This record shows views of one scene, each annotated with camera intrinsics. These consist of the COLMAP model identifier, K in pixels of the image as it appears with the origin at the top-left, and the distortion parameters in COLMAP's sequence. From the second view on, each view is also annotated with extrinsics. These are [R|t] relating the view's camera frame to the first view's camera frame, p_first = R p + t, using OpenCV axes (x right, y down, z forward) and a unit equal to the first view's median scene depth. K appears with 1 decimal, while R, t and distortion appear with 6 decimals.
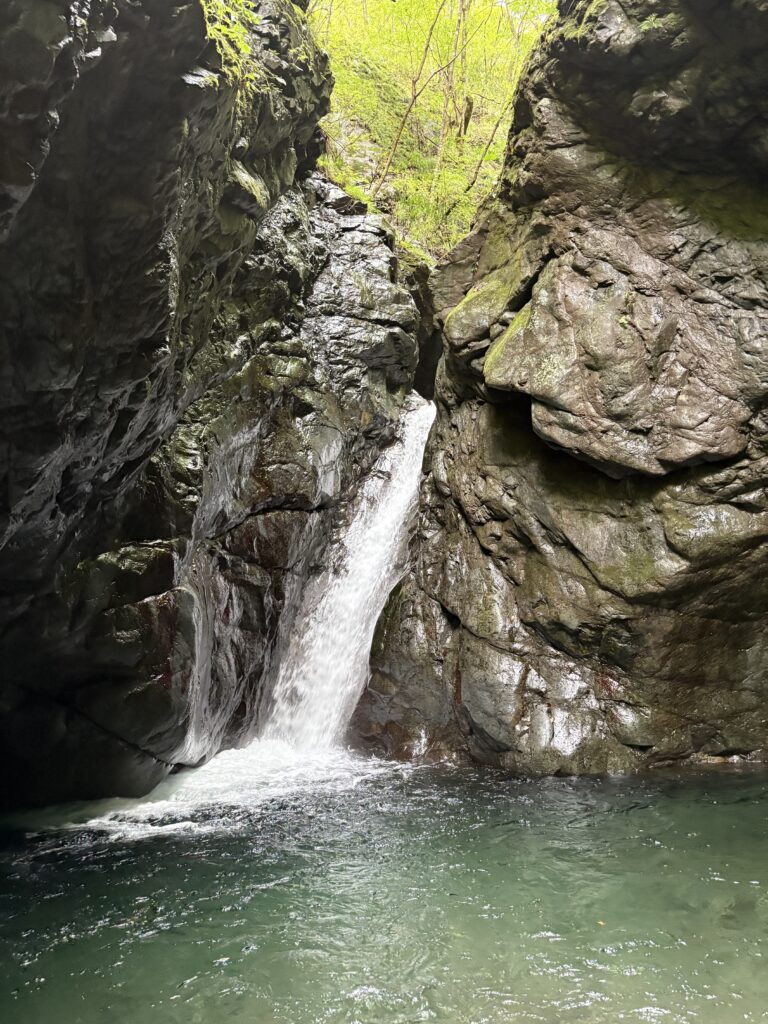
lens RADIAL K [[778.5, 0, 384.0], [0, 778.5, 512.0], [0, 0, 1]] dist [0.064824, -0.066362]
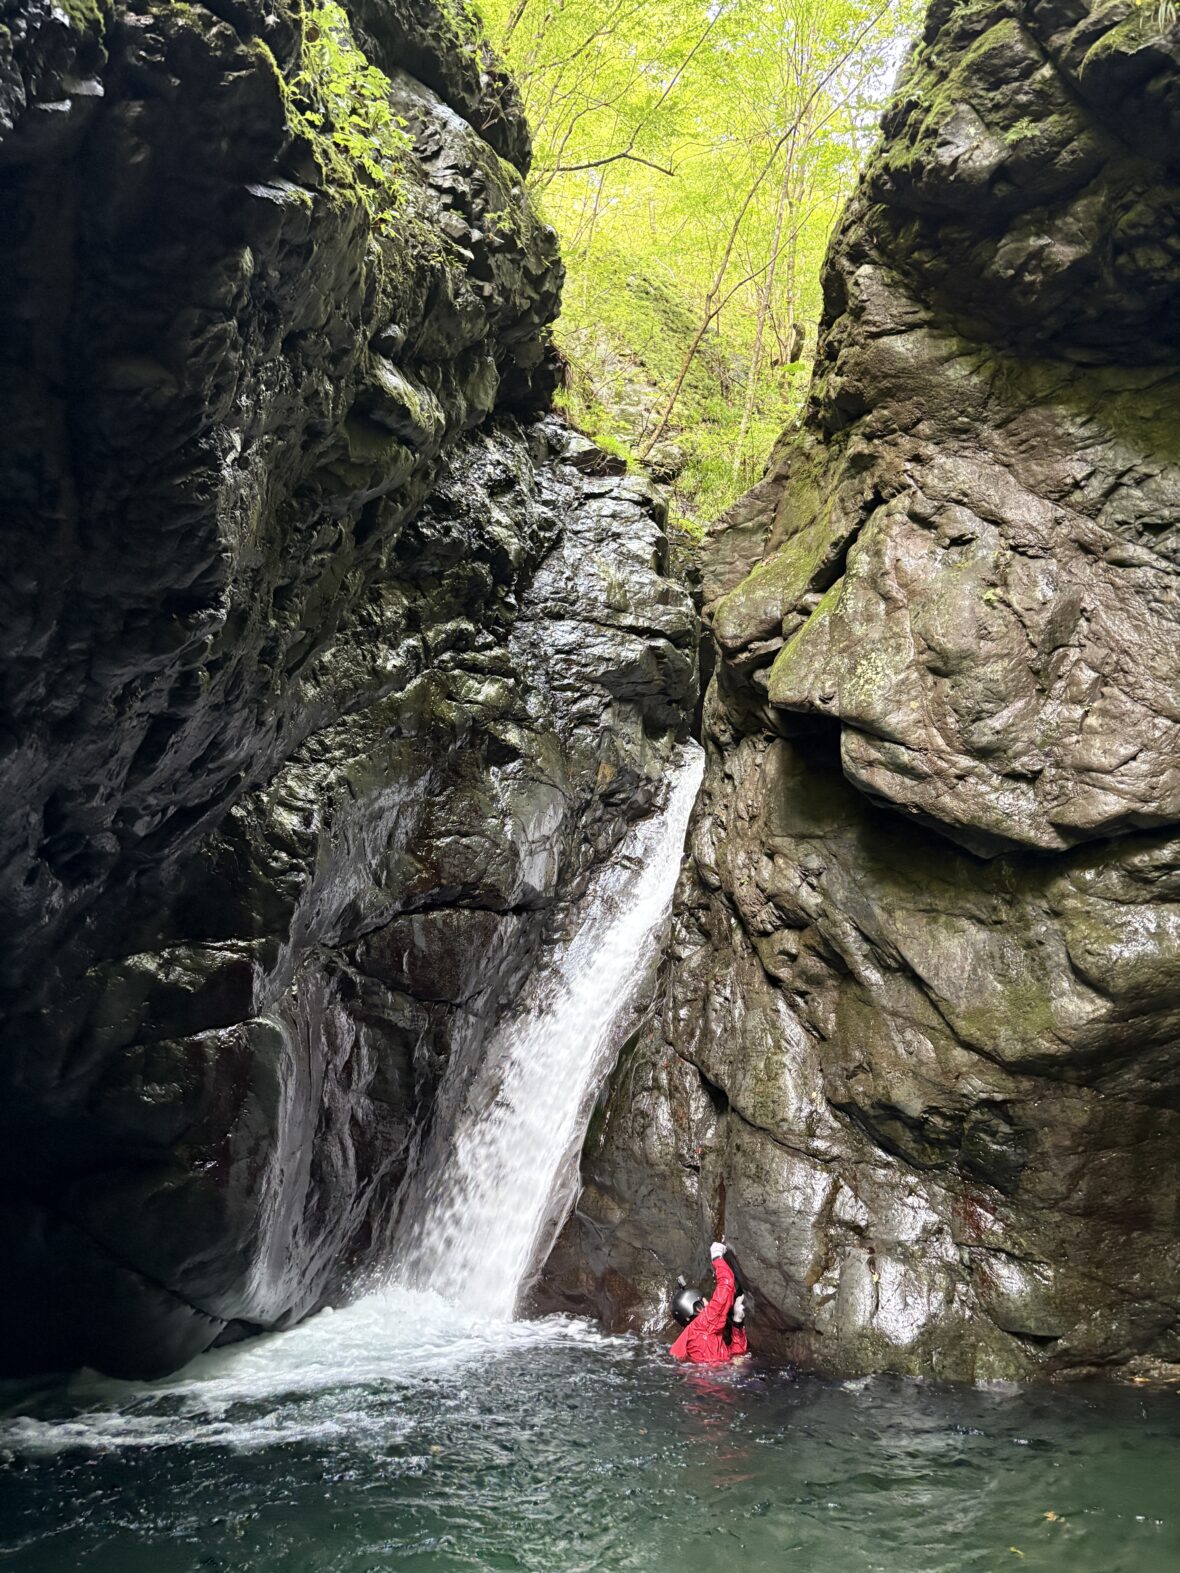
lens RADIAL K [[1180.9, 0, 589.9], [0, 1180.9, 802.3], [0, 0, 1]] dist [0.059159, -0.058215]
pose [[0.995990, 0.021500, -0.086843, 0.073419], [-0.032427, 0.991442, -0.126453, 0.037530], [0.083381, 0.128762, 0.988164, 0.078368]]
